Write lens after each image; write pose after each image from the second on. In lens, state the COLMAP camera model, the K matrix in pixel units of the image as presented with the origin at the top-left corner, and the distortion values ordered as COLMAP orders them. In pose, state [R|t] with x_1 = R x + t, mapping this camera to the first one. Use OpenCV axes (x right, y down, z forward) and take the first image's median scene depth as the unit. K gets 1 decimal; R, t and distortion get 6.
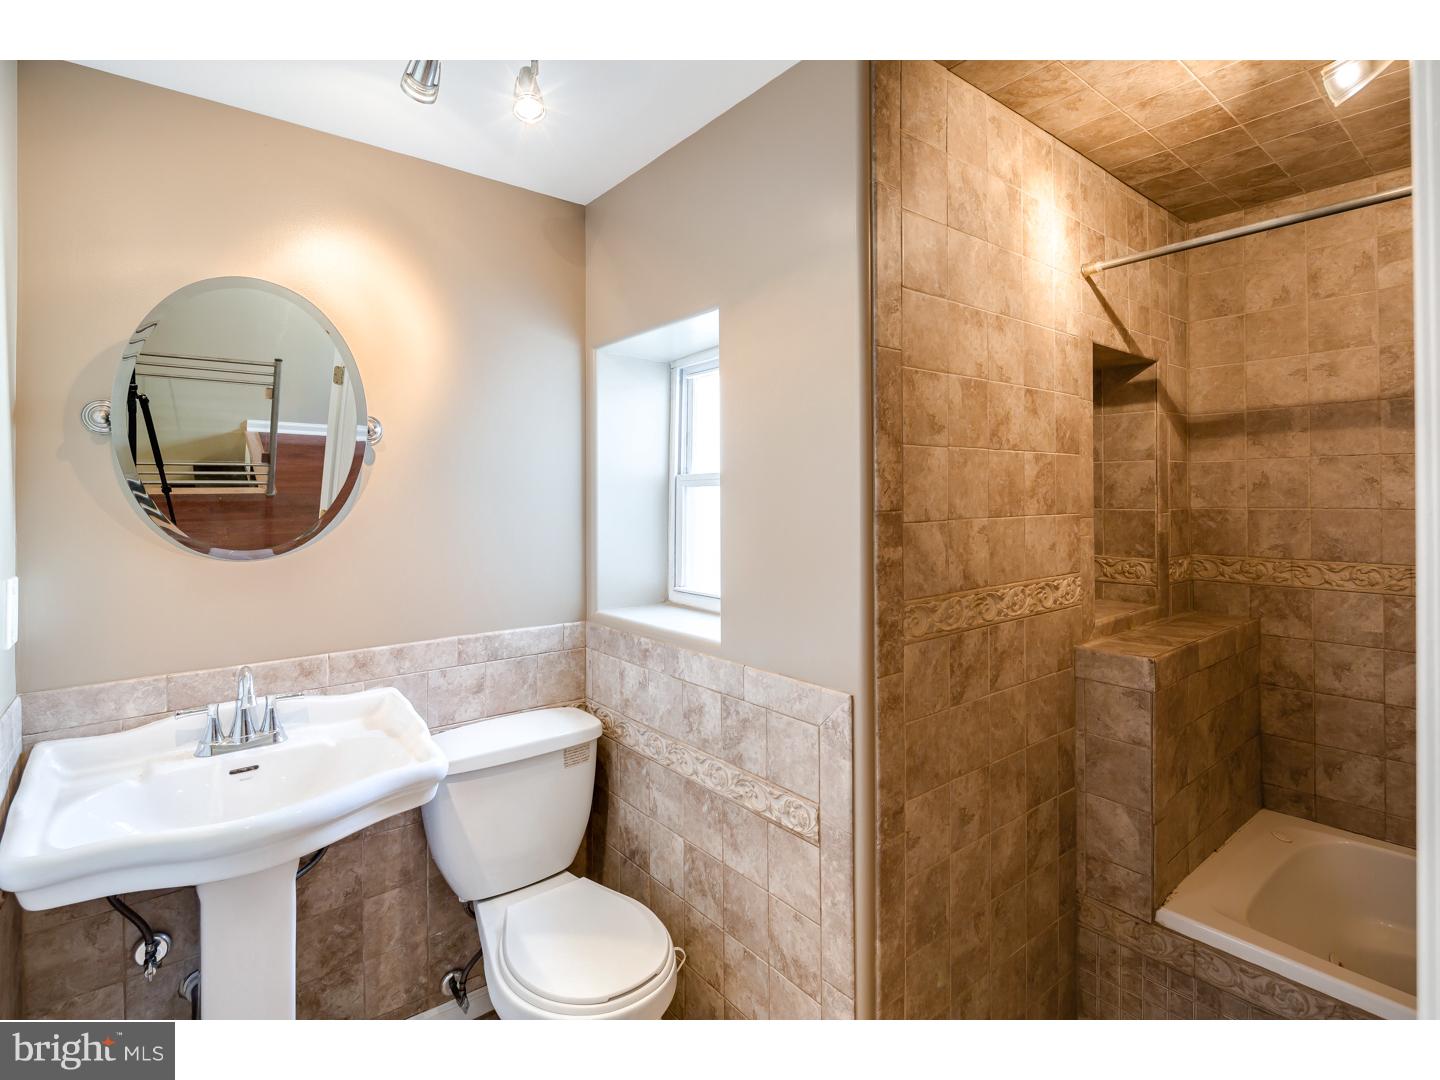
lens RADIAL K [[701.5, 0, 727.0], [0, 701.5, 492.6], [0, 0, 1]] dist [0.009256, -0.002806]
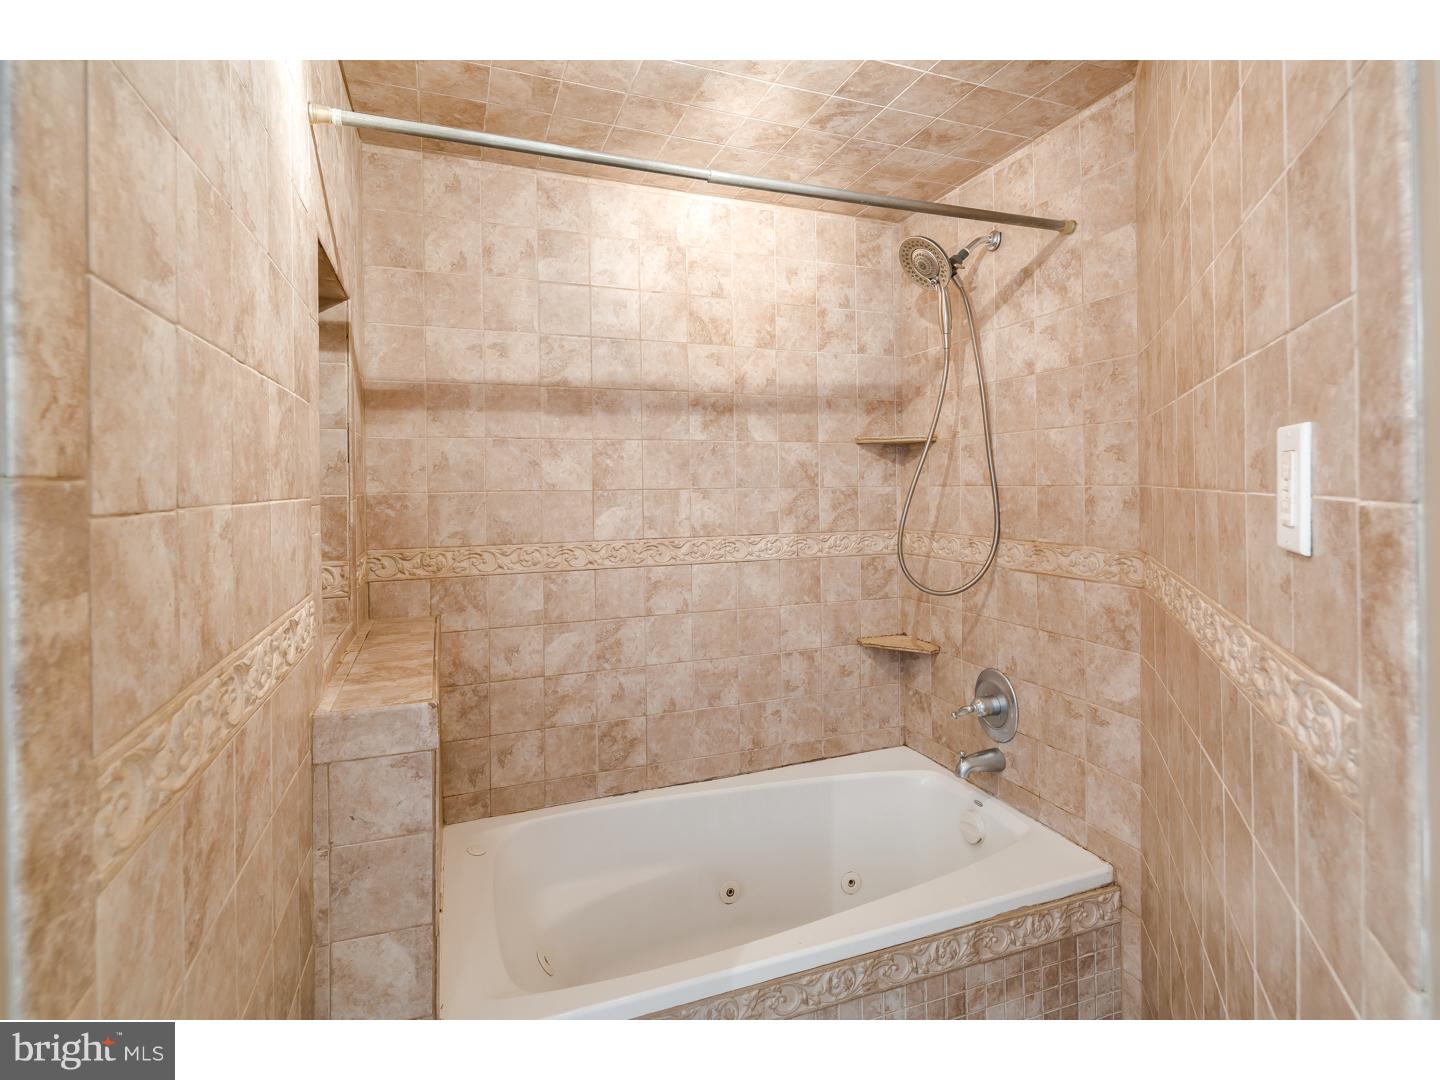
lens RADIAL K [[701.5, 0, 709.4], [0, 701.5, 488.7], [0, 0, 1]] dist [0.009256, -0.002806]
pose [[0.326998, -0.000947, 0.945025, 0.024862], [0.003966, 0.999992, -0.000370, 0.020246], [-0.945017, 0.003869, 0.326999, 0.406905]]
